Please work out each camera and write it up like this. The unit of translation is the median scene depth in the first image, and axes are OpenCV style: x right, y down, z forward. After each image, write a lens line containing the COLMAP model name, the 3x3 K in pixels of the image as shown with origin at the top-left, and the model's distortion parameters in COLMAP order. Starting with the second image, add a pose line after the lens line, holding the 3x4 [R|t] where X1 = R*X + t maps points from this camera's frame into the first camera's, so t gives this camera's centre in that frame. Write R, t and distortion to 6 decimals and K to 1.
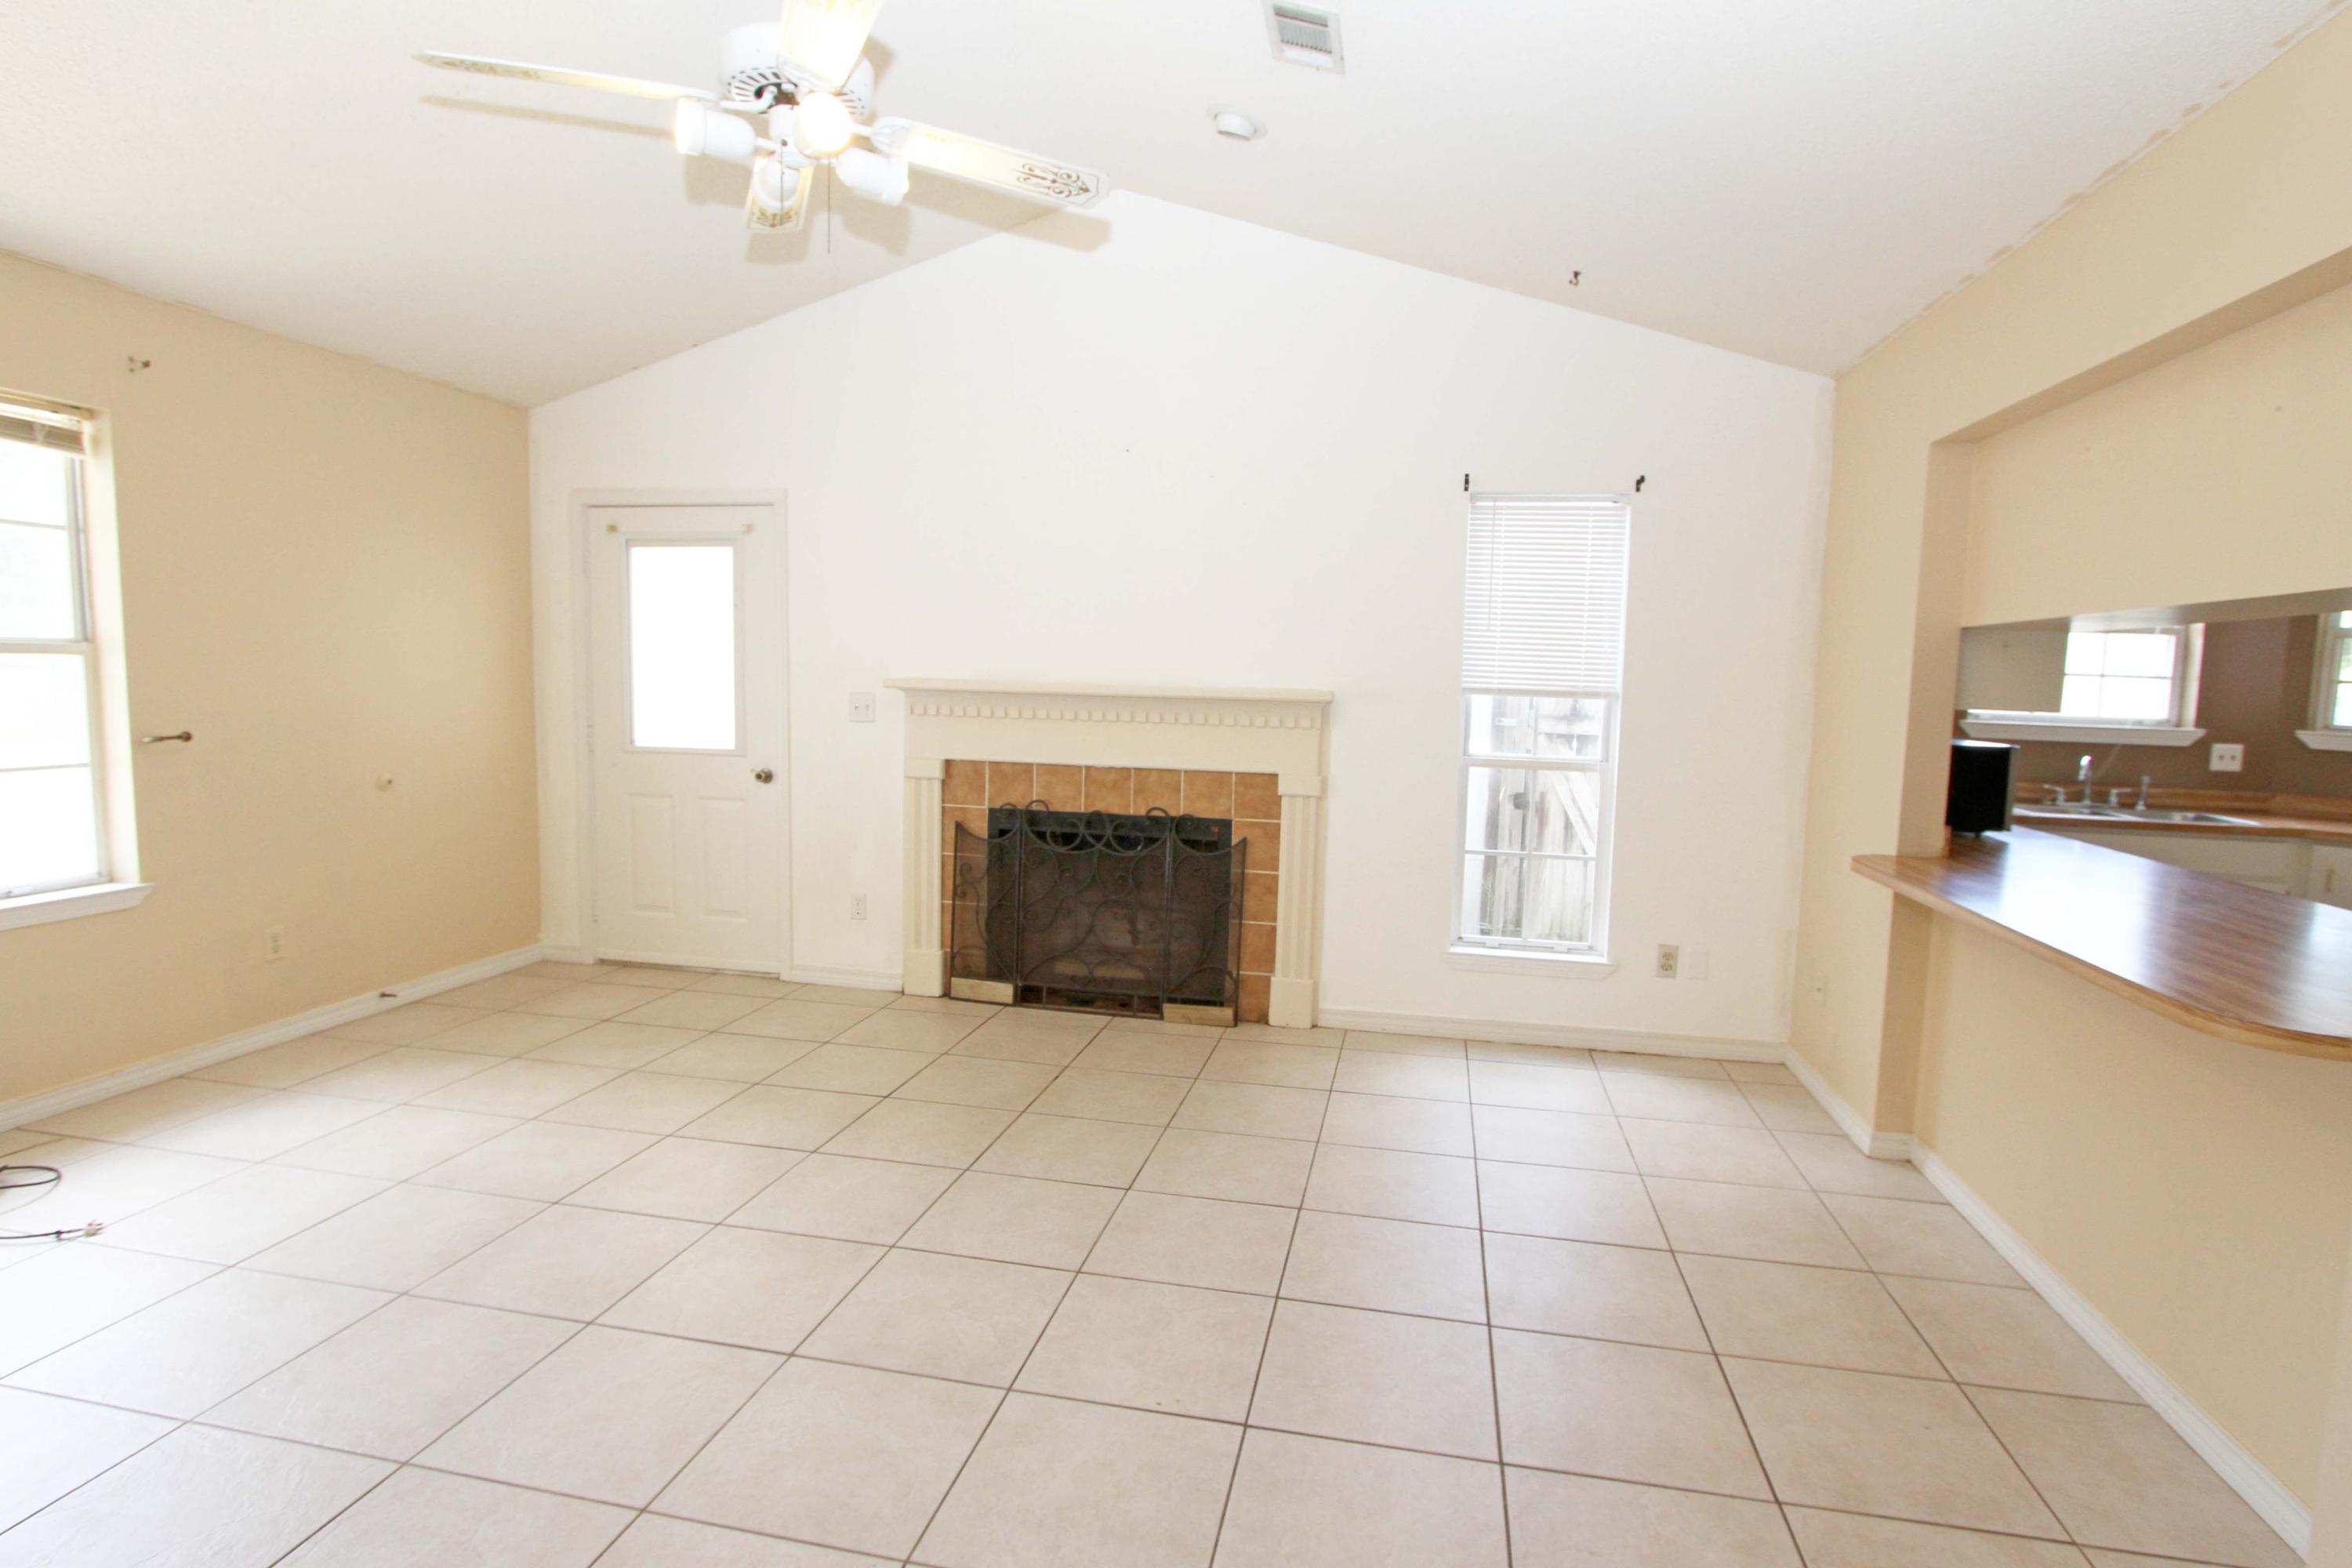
lens RADIAL K [[1175.6, 0, 1181.1], [0, 1175.6, 791.6], [0, 0, 1]] dist [-0.022740, 0.001680]
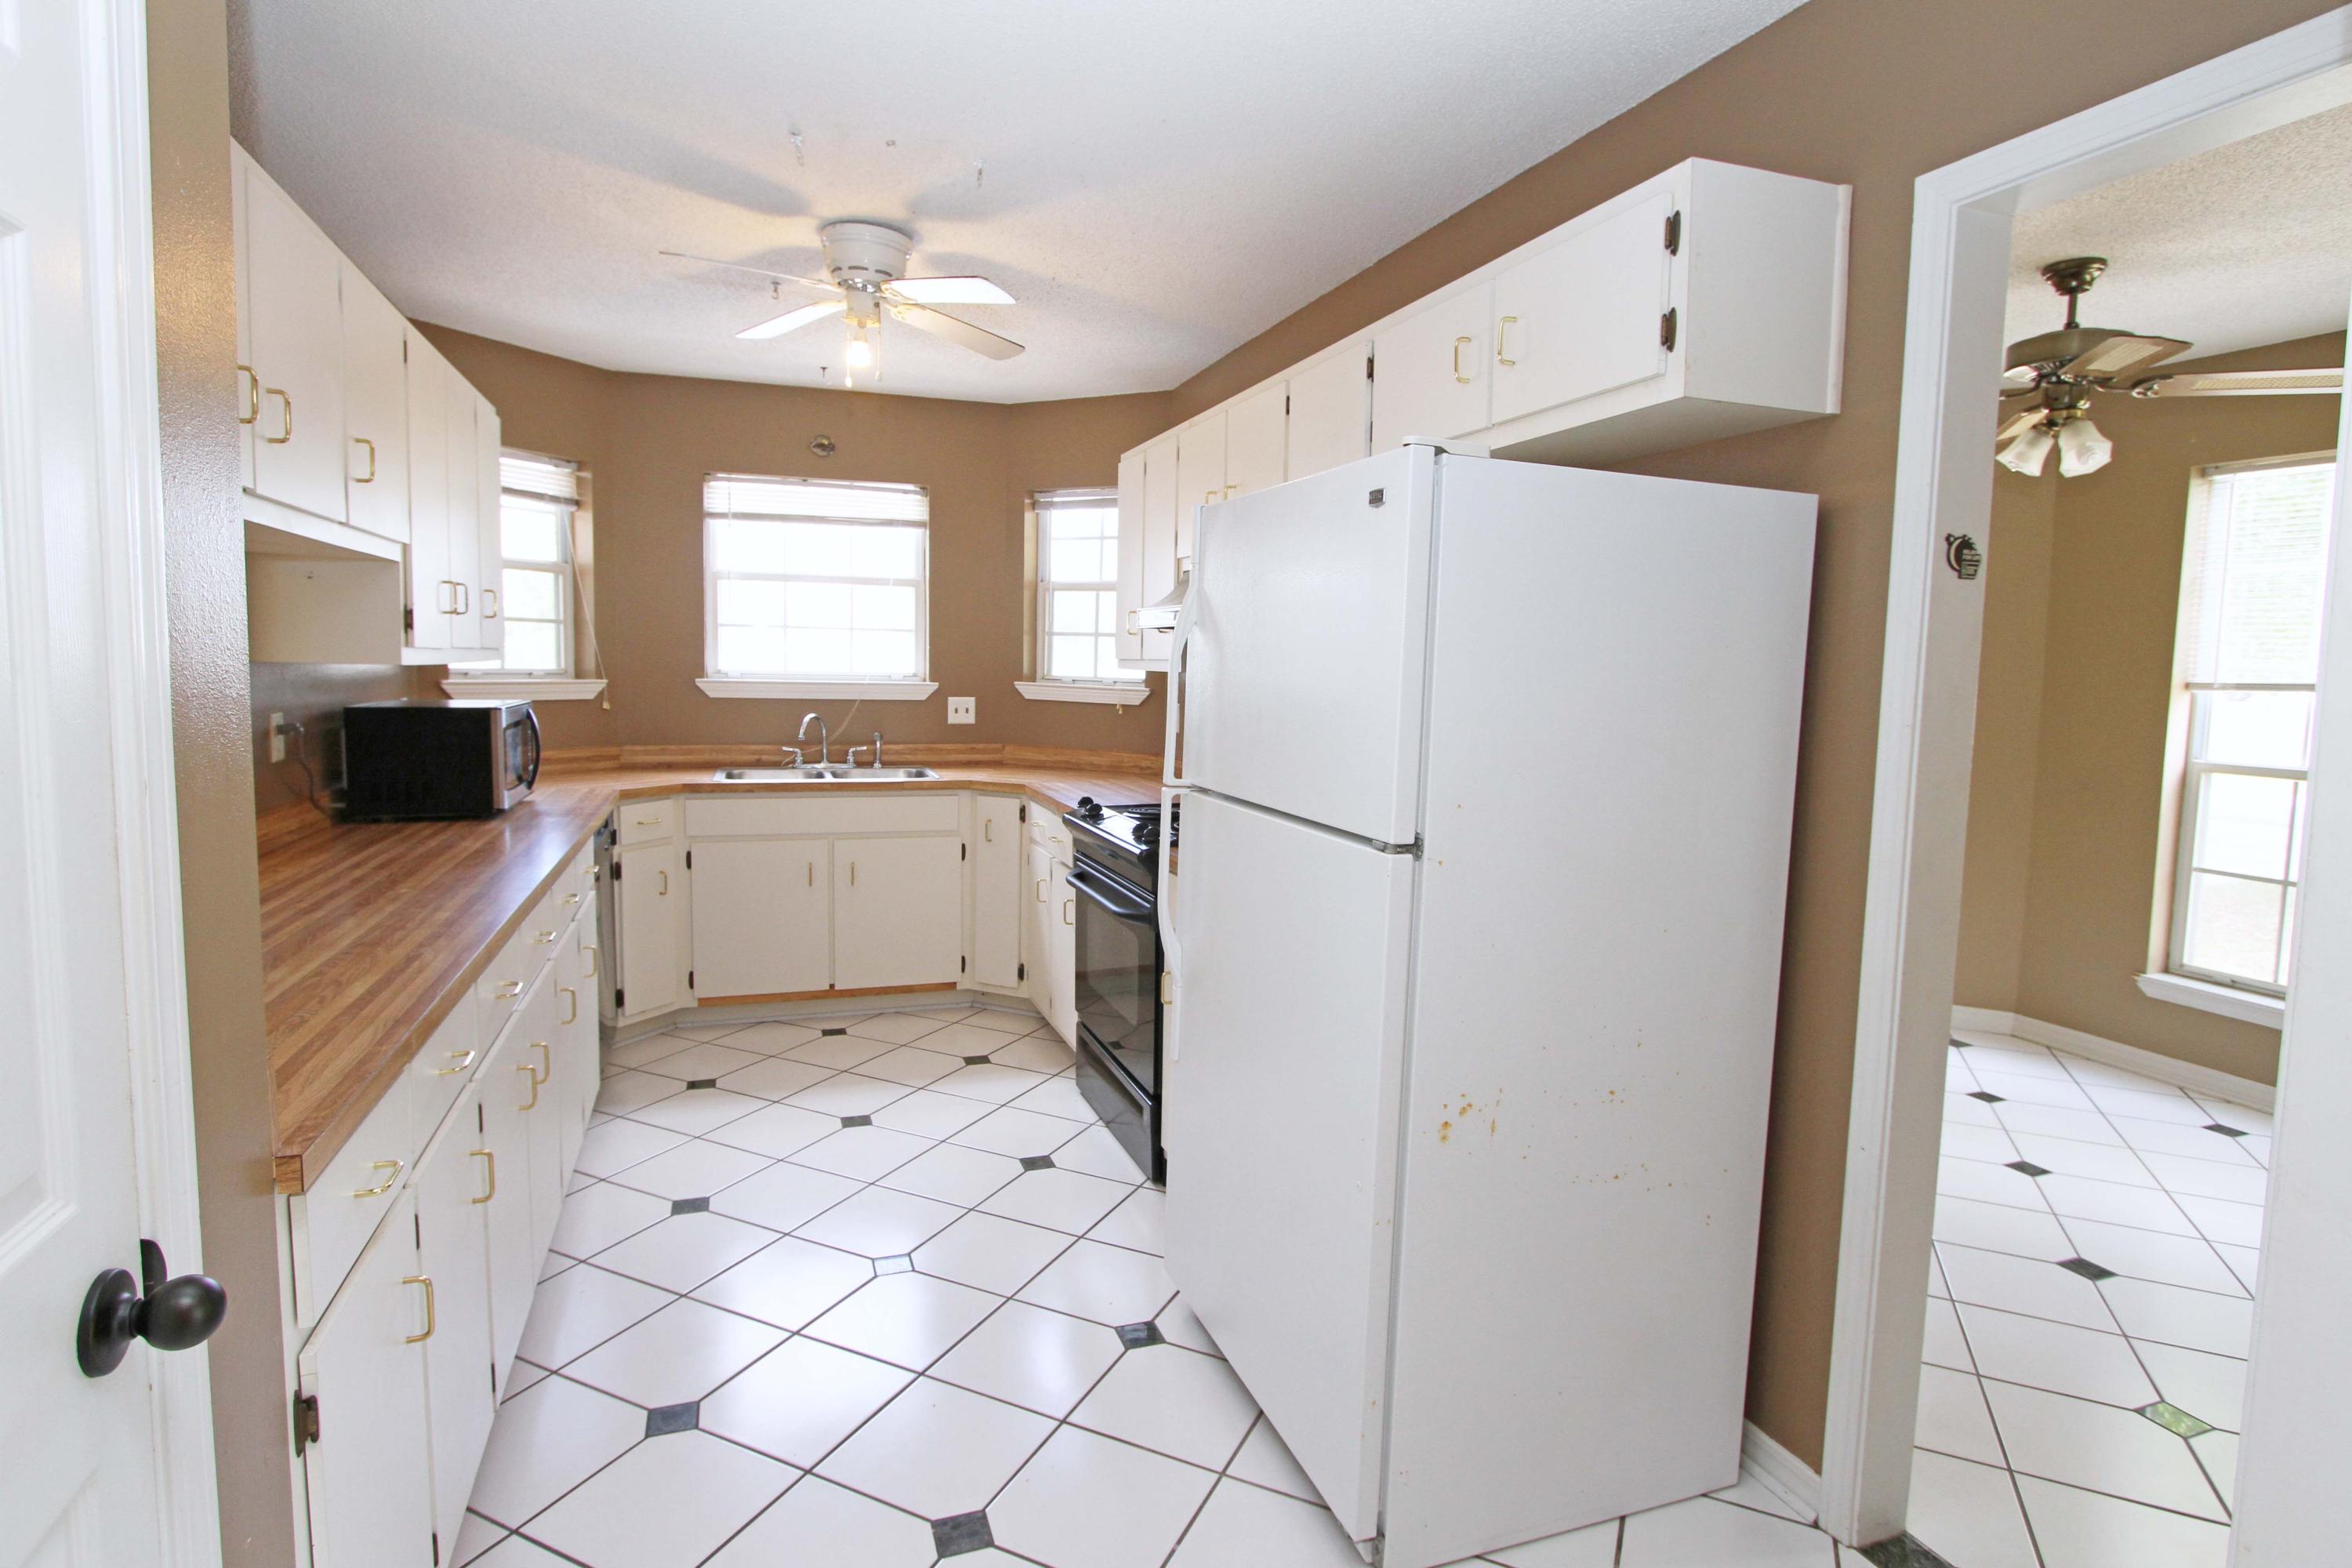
lens RADIAL K [[1215.8, 0, 1163.3], [0, 1215.8, 769.9], [0, 0, 1]] dist [-0.017577, -0.000204]
pose [[0.858856, -0.055969, 0.509151, 0.545891], [0.054524, 0.998354, 0.017771, 0.012899], [-0.509308, 0.012499, 0.860494, 0.015061]]
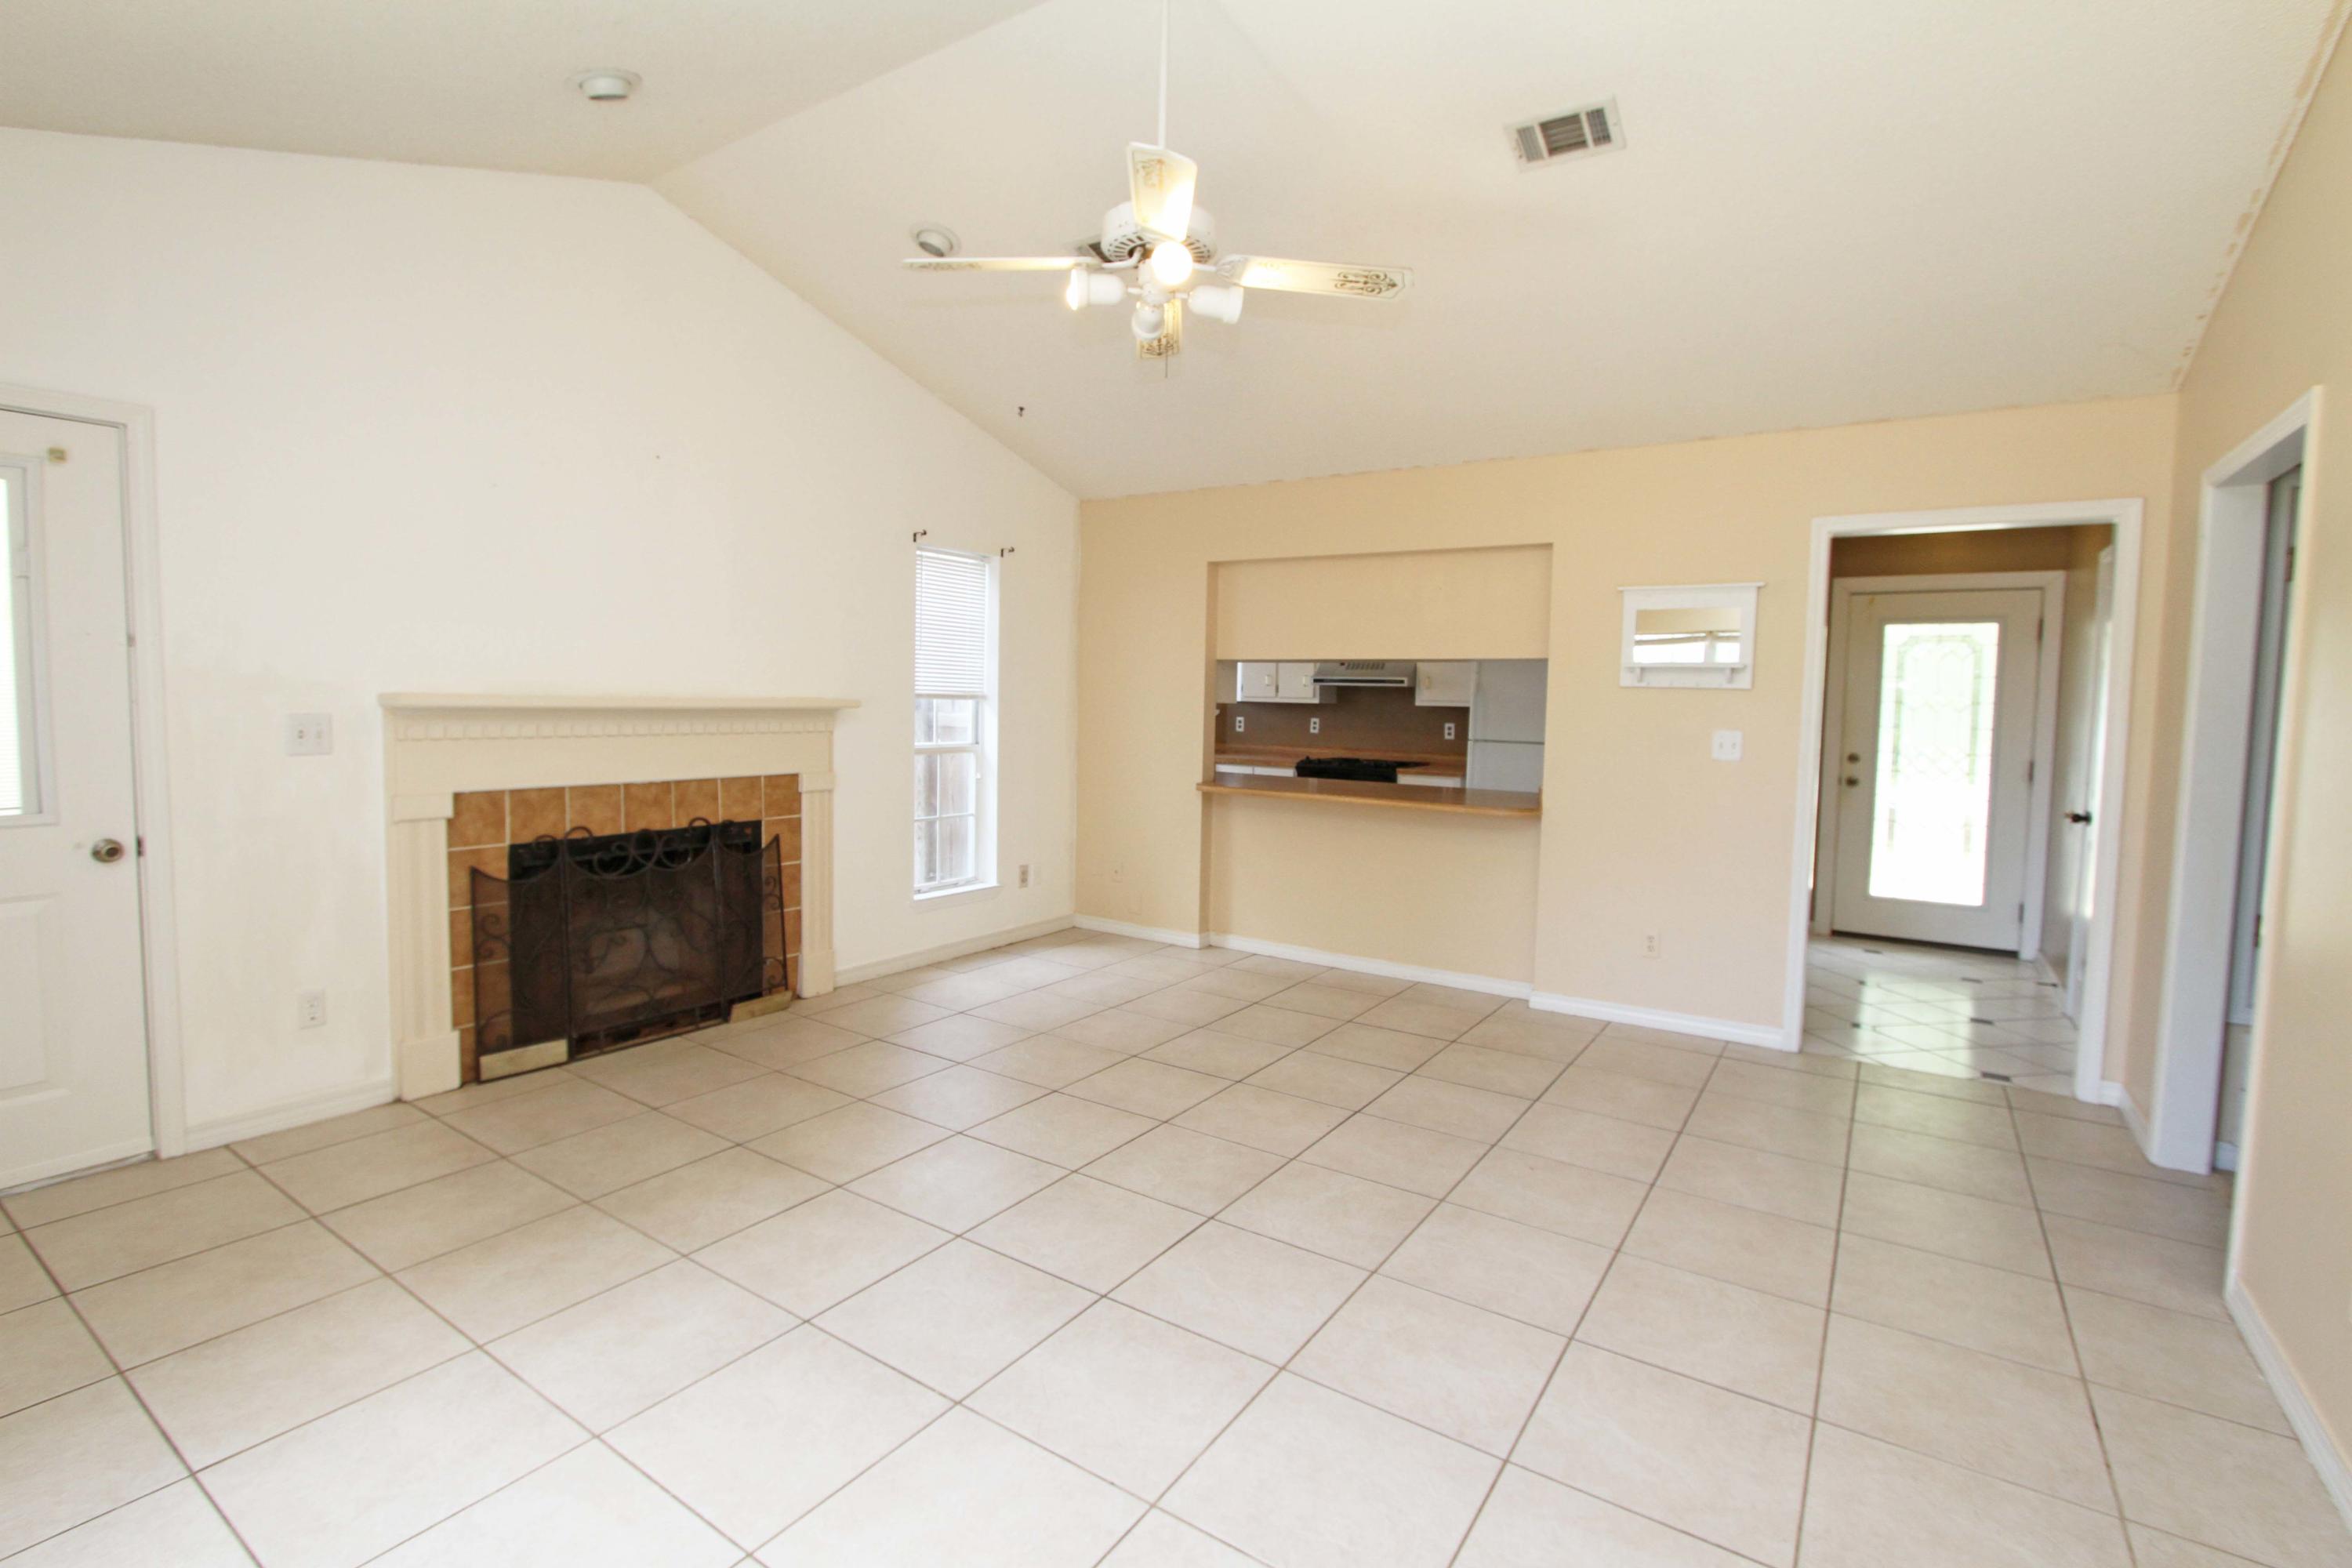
lens RADIAL K [[1083.6, 0, 1162.0], [0, 1083.6, 775.9], [0, 0, 1]] dist [-0.016840, 0.001509]
pose [[0.392356, -0.086750, 0.915714, -0.700311], [0.079721, 0.995004, 0.060103, -0.045619], [-0.916352, 0.049420, 0.397311, 0.263799]]
